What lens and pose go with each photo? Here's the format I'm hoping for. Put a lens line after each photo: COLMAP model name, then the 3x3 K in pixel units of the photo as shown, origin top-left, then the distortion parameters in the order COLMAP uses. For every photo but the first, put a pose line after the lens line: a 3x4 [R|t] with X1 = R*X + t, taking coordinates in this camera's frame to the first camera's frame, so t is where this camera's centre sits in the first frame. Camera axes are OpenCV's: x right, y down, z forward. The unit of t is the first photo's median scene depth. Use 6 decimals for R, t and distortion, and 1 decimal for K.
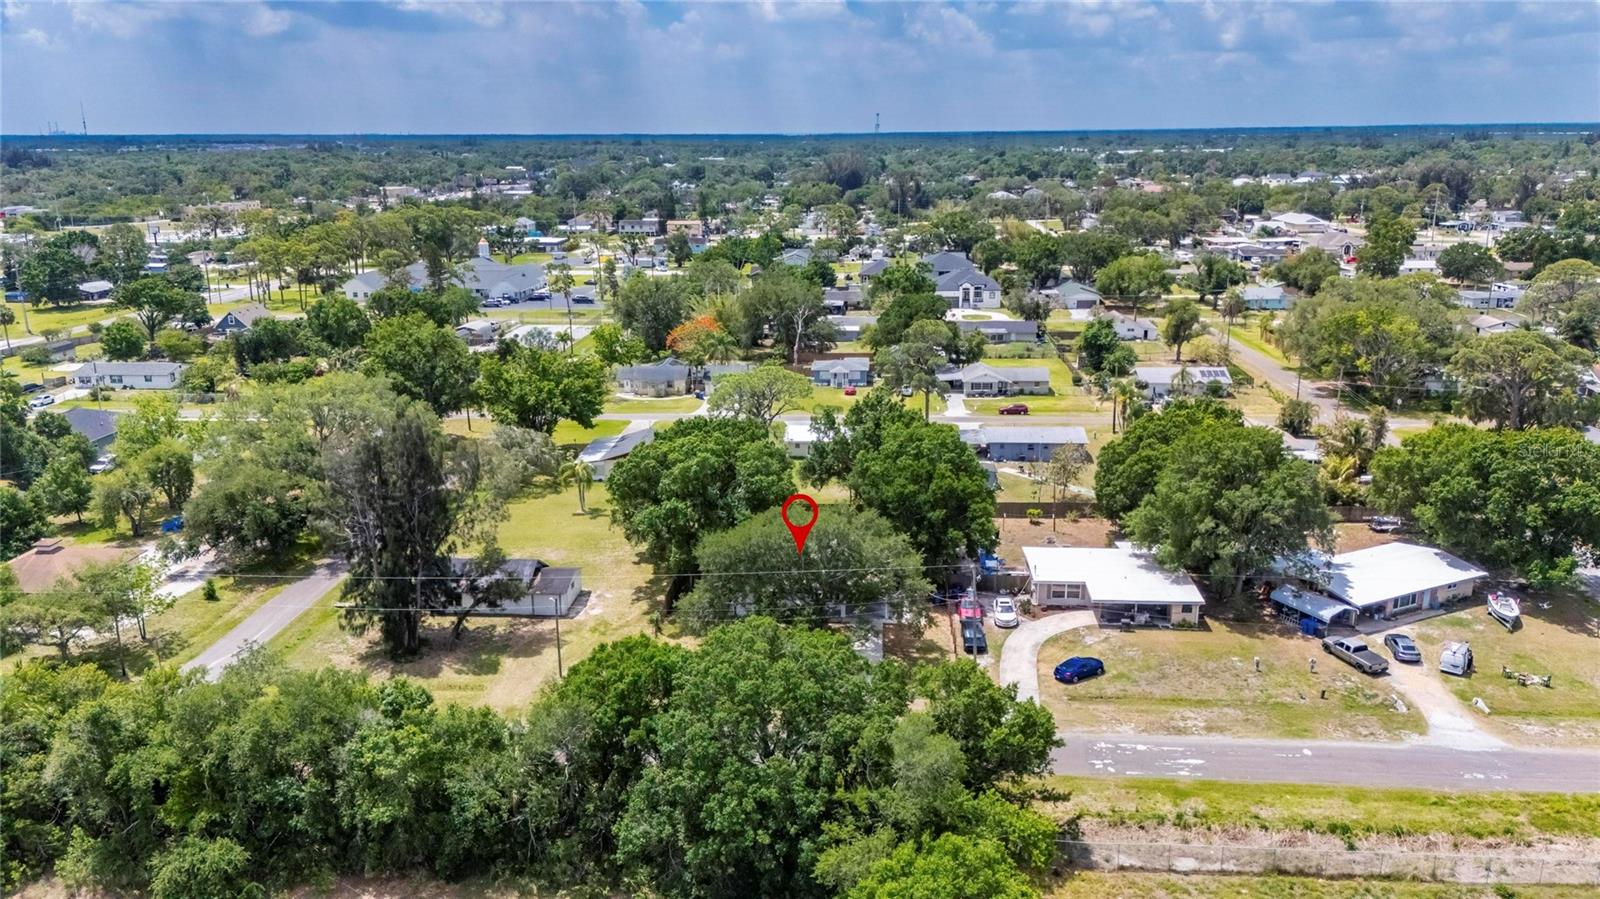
lens RADIAL K [[1167.6, 0, 807.3], [0, 1167.6, 449.8], [0, 0, 1]] dist [0.069171, -0.076107]
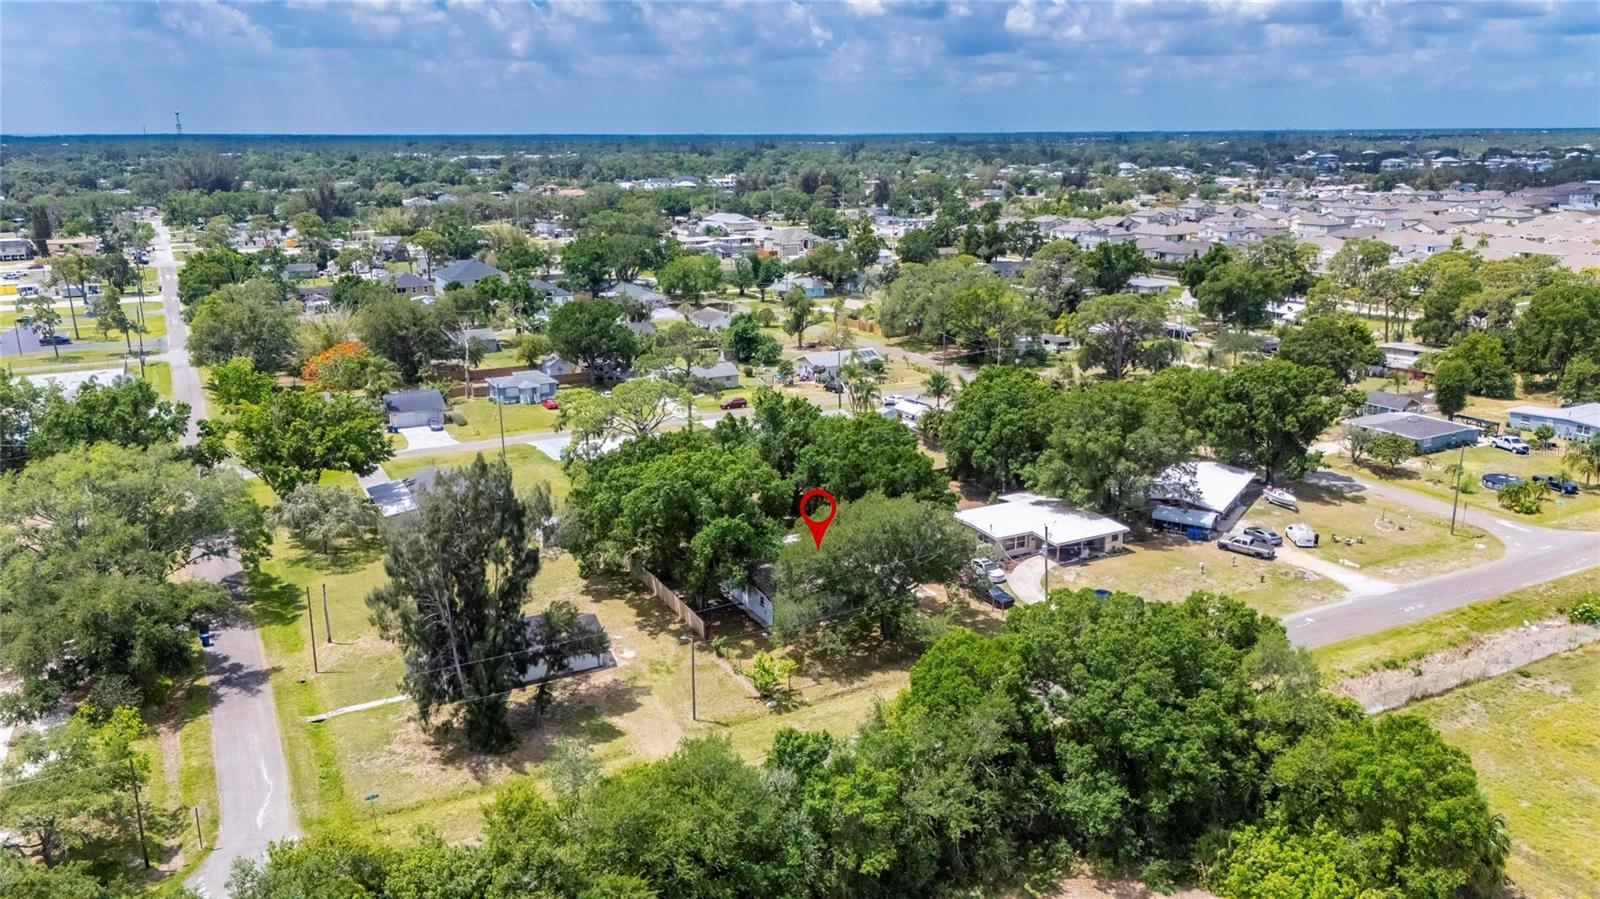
lens RADIAL K [[1167.6, 0, 807.3], [0, 1167.6, 449.8], [0, 0, 1]] dist [0.069171, -0.076107]
pose [[0.850177, -0.132417, 0.509573, -0.519891], [0.134577, 0.990359, 0.032824, -0.032590], [-0.509007, 0.040670, 0.859801, 0.133510]]
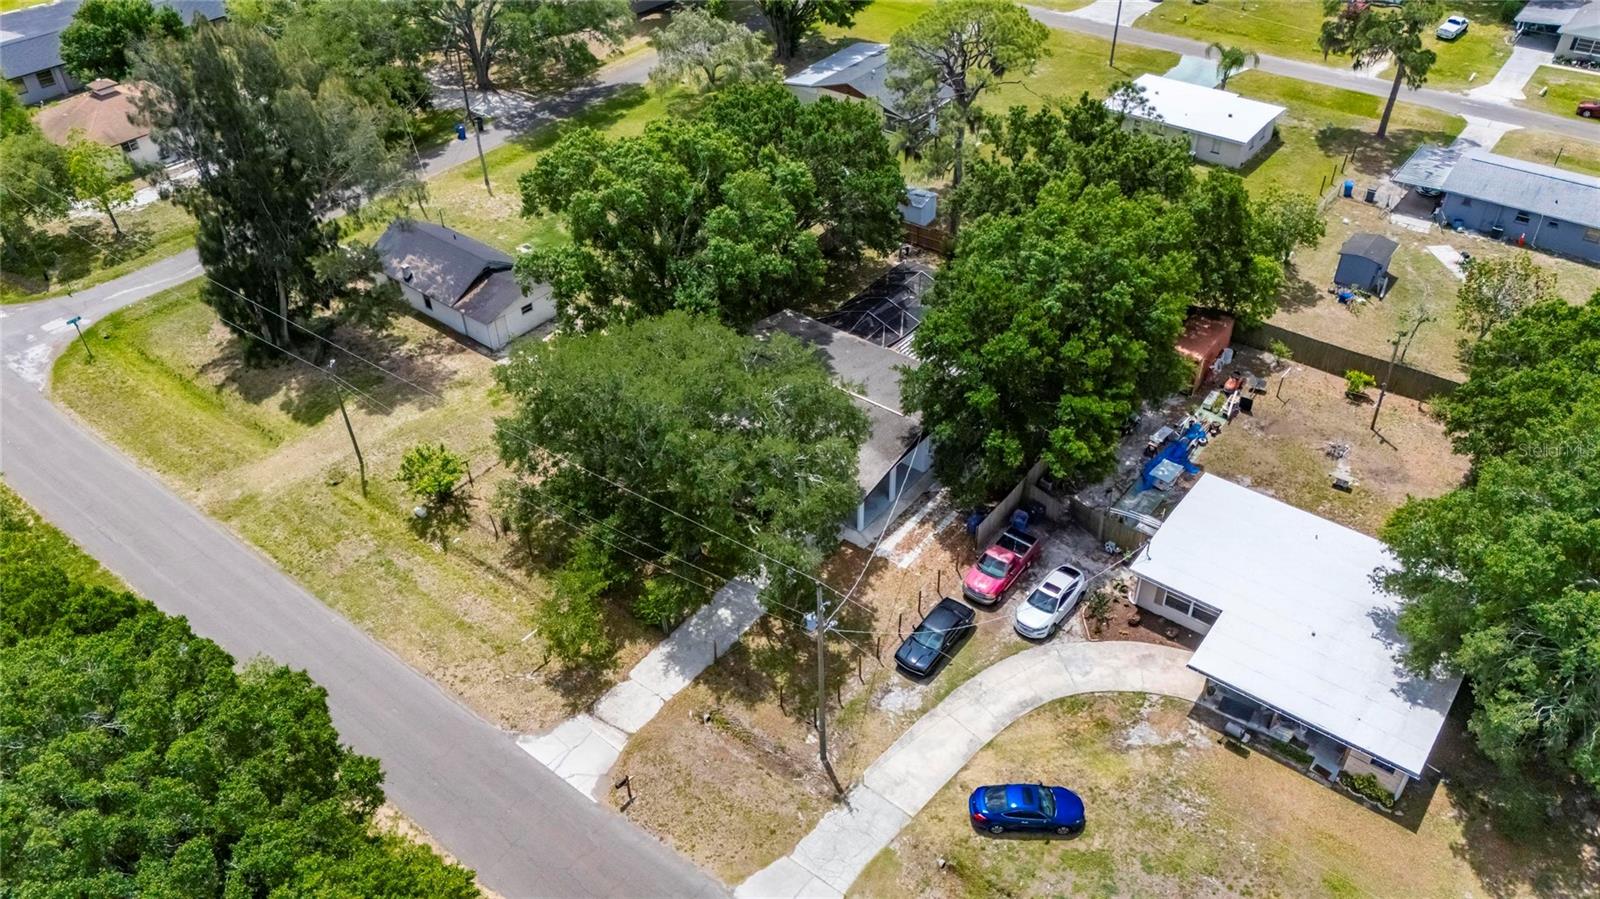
lens RADIAL K [[1179.3, 0, 807.4], [0, 1179.3, 445.7], [0, 0, 1]] dist [0.049962, -0.035729]
pose [[0.826182, 0.345147, -0.445304, 0.294005], [-0.139419, 0.891047, 0.431969, -0.146445], [0.545880, -0.294801, 0.784288, 0.528662]]
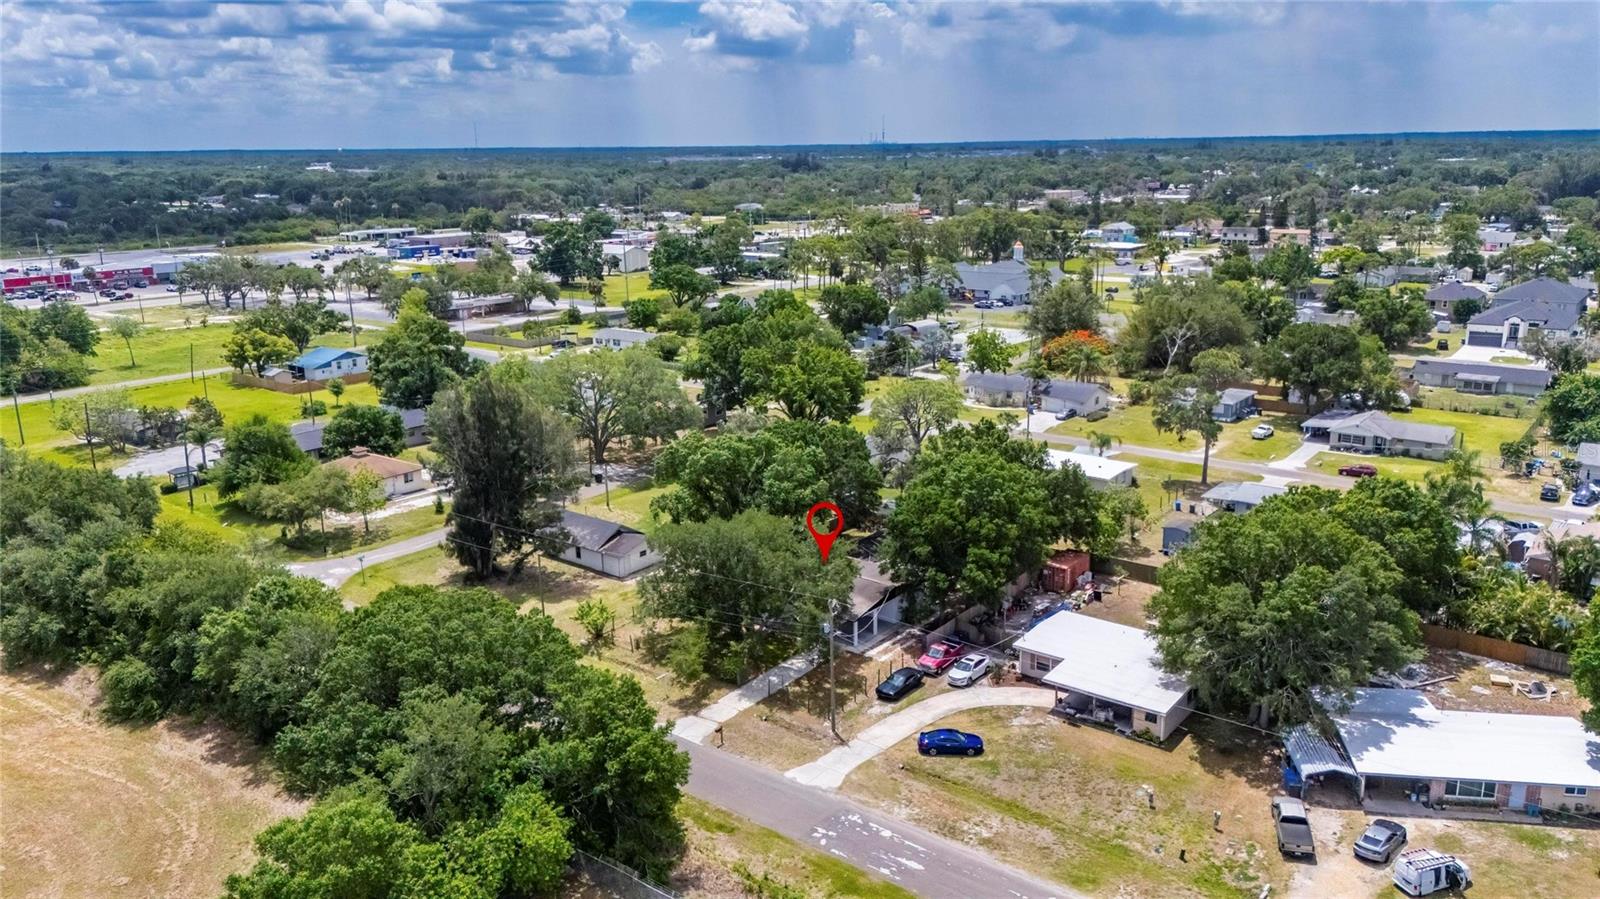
lens RADIAL K [[1167.6, 0, 807.3], [0, 1167.6, 449.8], [0, 0, 1]] dist [0.069171, -0.076107]
pose [[0.822515, 0.138157, -0.551708, 0.540613], [-0.139518, 0.989421, 0.039767, -0.048252], [0.551366, 0.044264, 0.833089, 0.168478]]
